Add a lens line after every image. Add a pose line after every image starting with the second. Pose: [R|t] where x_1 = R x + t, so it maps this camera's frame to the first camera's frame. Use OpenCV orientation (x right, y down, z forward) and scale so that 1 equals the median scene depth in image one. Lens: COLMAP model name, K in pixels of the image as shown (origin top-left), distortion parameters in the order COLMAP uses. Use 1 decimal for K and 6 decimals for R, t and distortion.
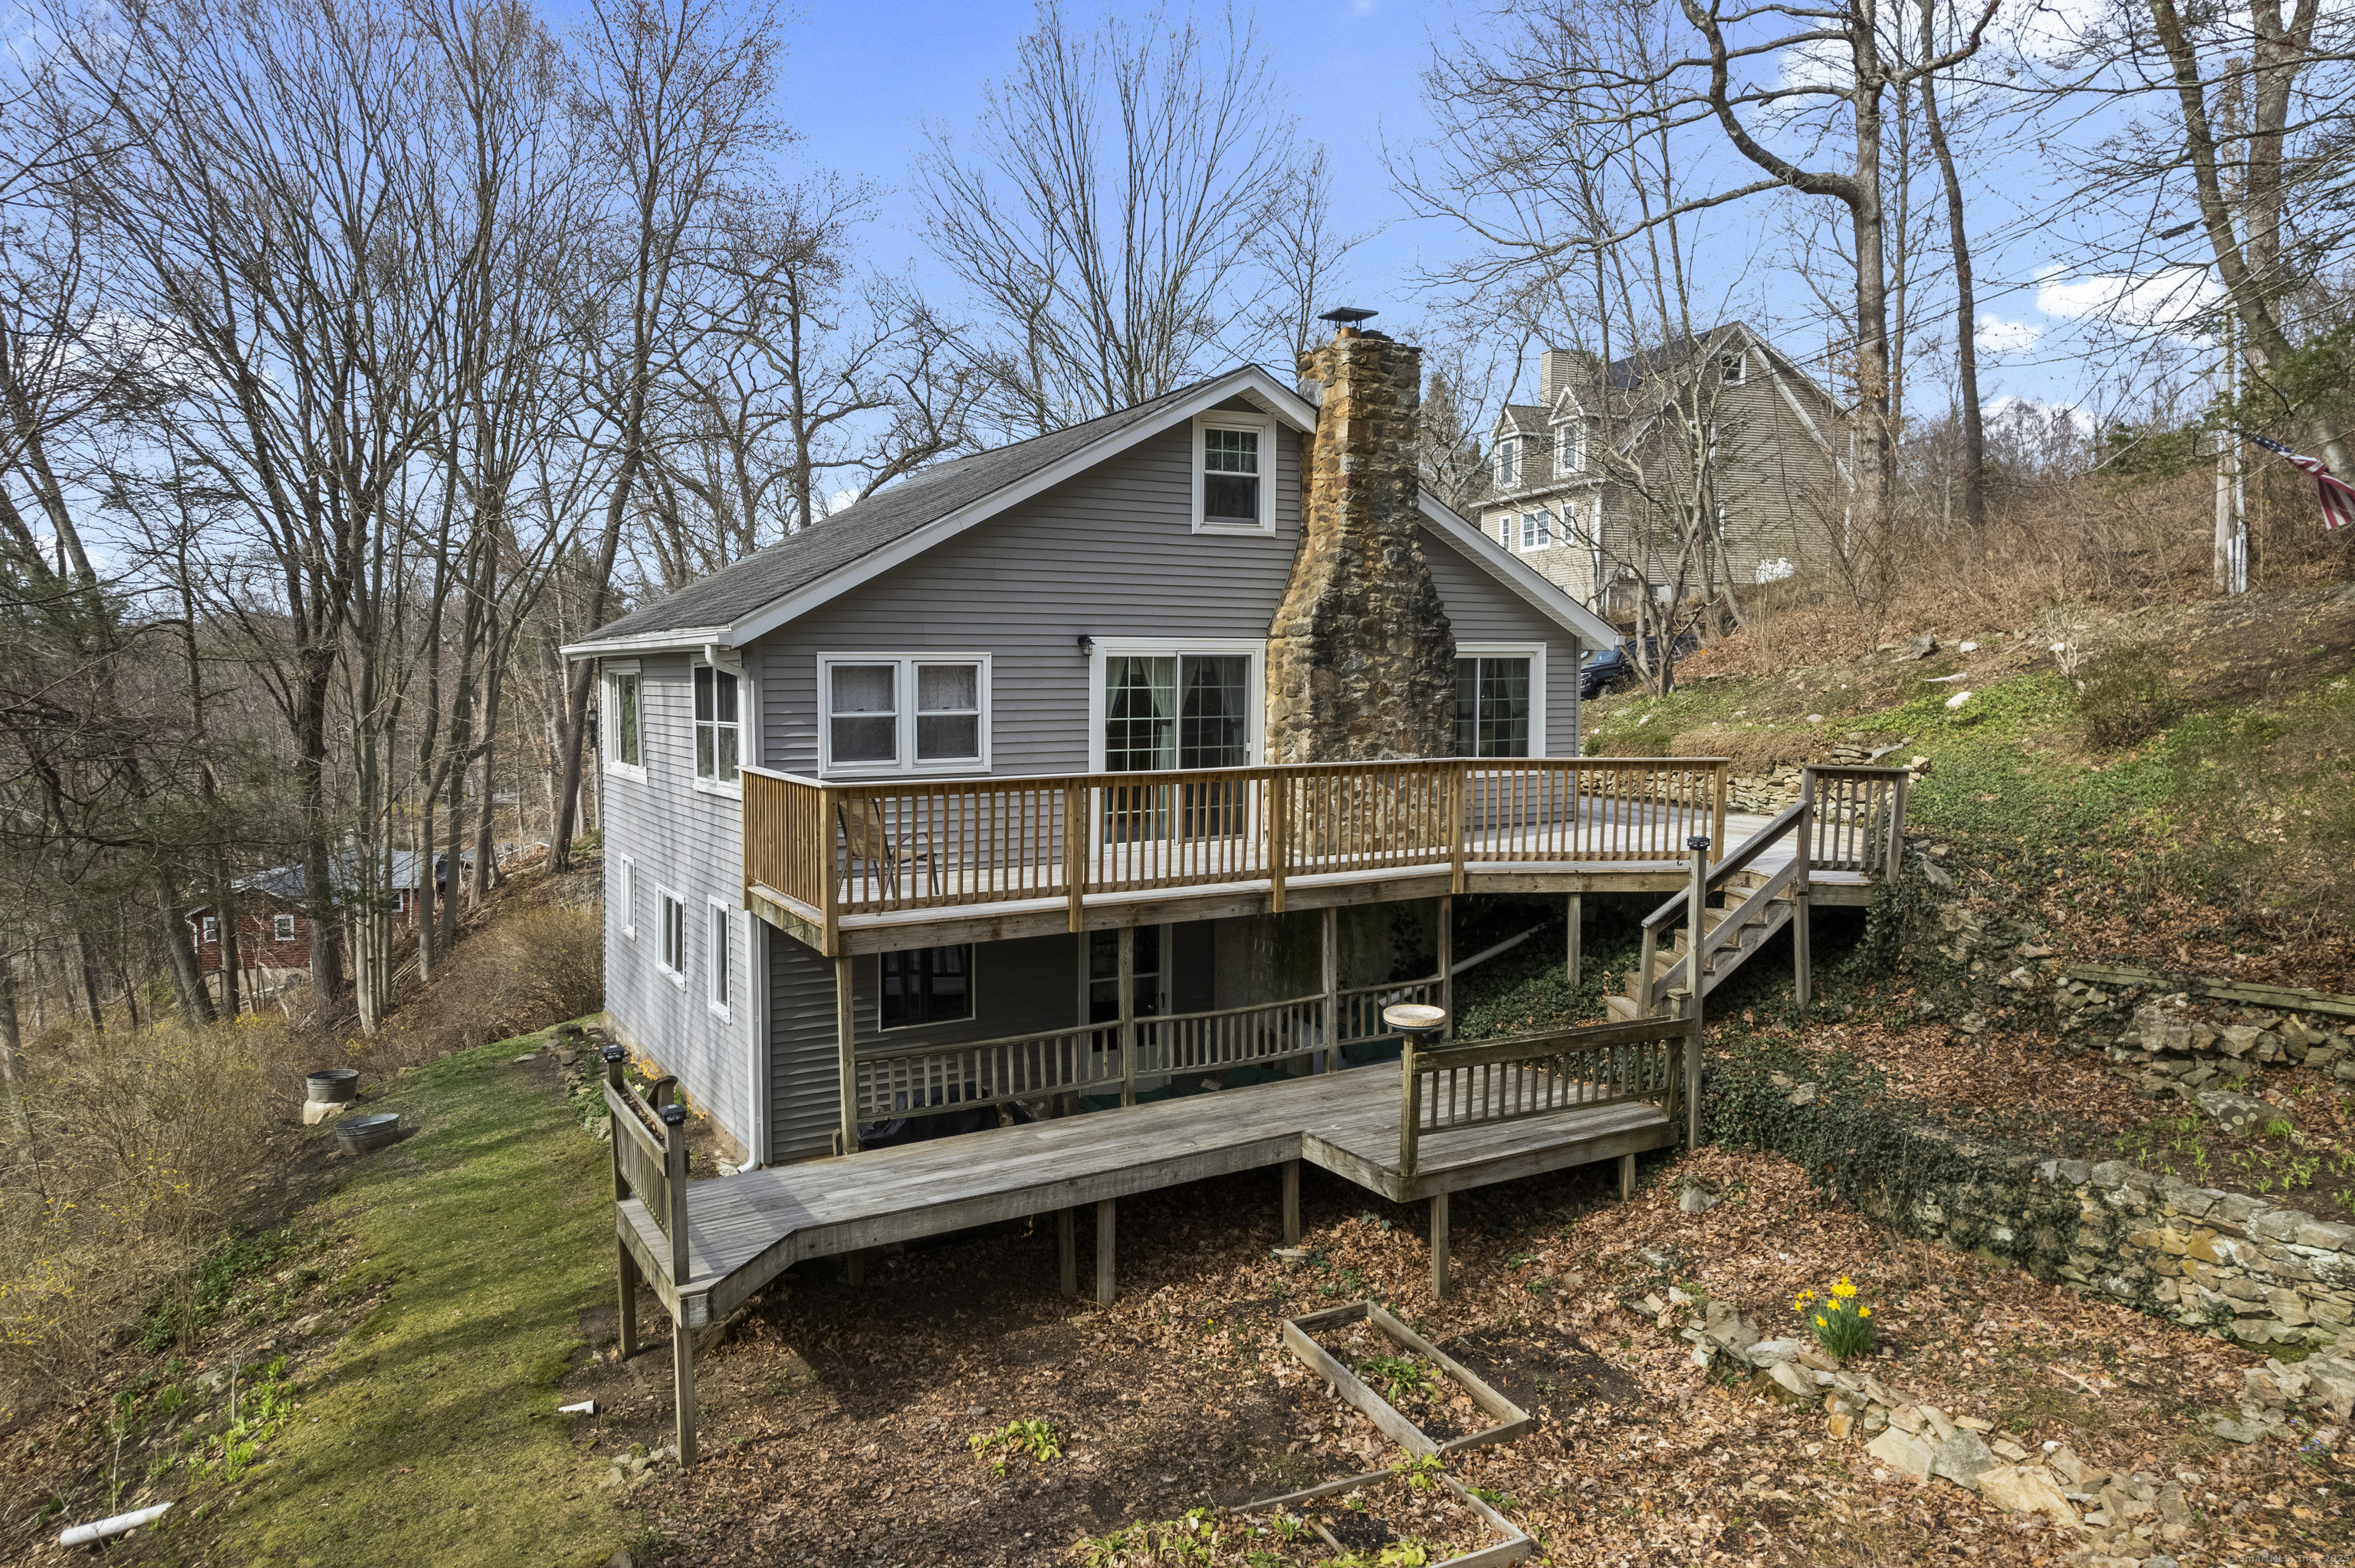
lens RADIAL K [[1546.4, 0, 1179.0], [0, 1546.4, 712.7], [0, 0, 1]] dist [-0.022043, -0.000053]
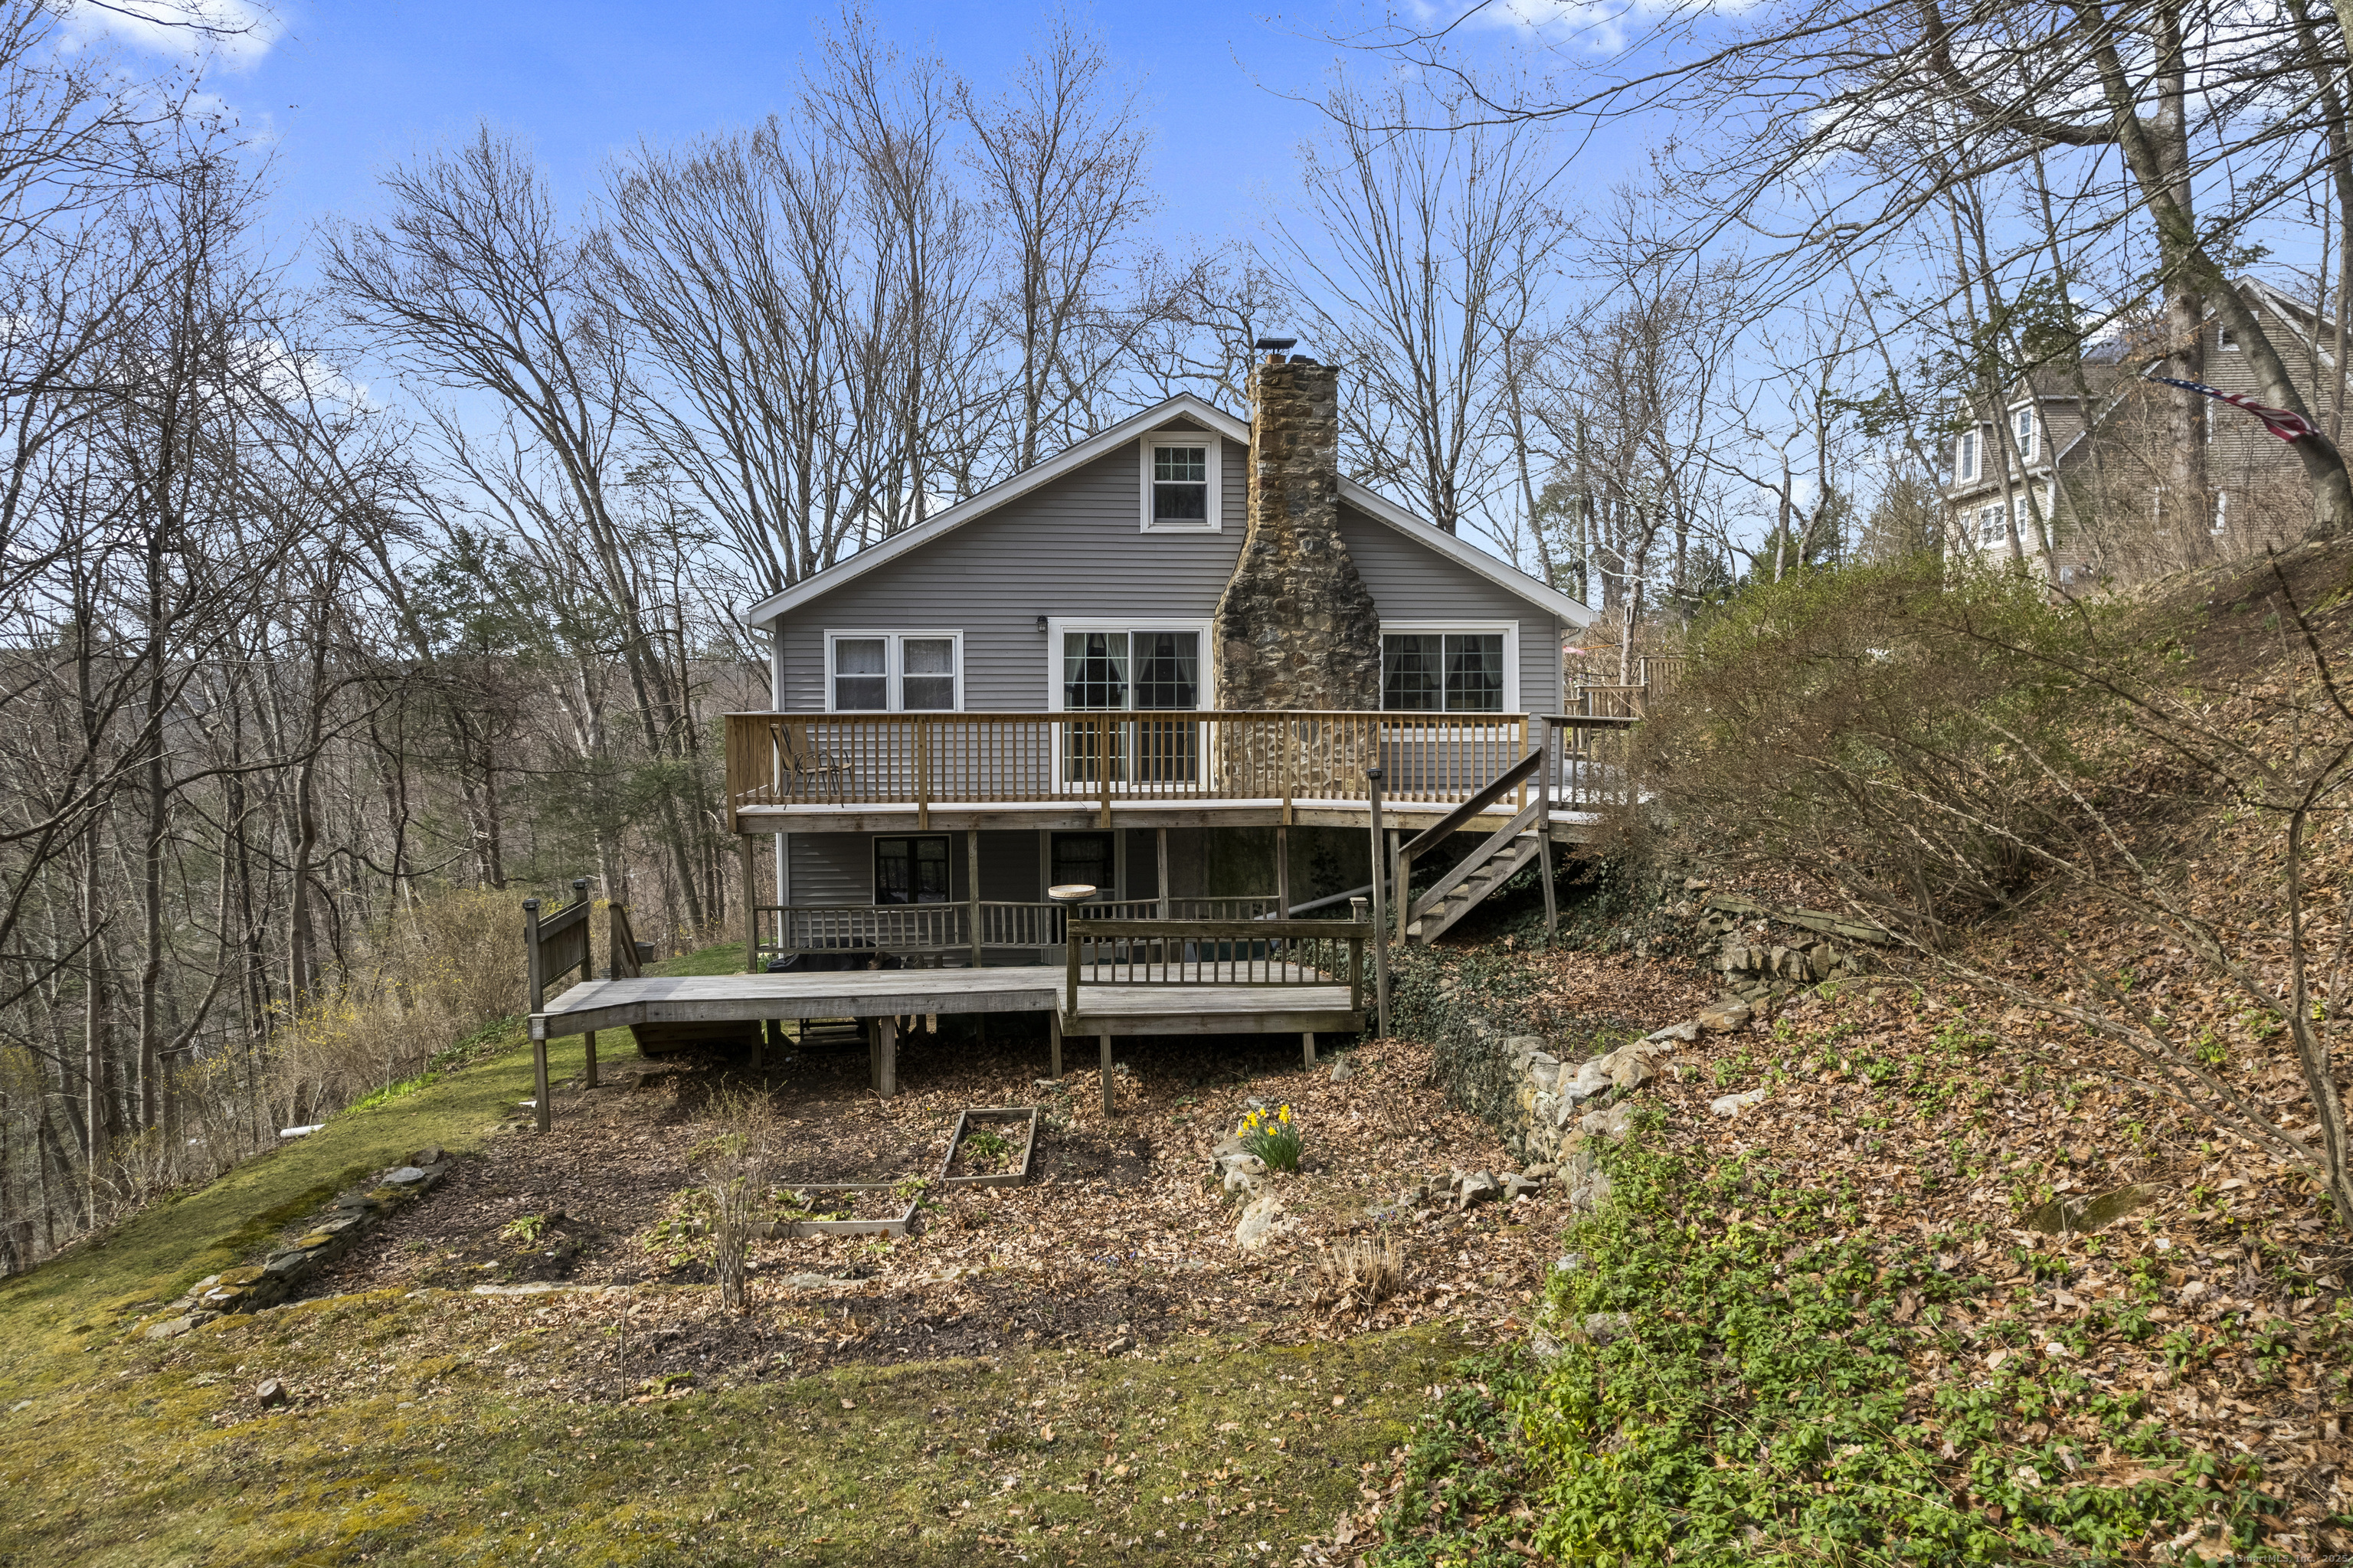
lens RADIAL K [[1473.4, 0, 1098.6], [0, 1473.4, 700.8], [0, 0, 1]] dist [-0.044026, -0.000118]
pose [[0.914230, 0.003233, -0.405182, 0.458370], [-0.010832, 0.999806, -0.016462, 0.037920], [0.405050, 0.019439, 0.914088, -0.084718]]
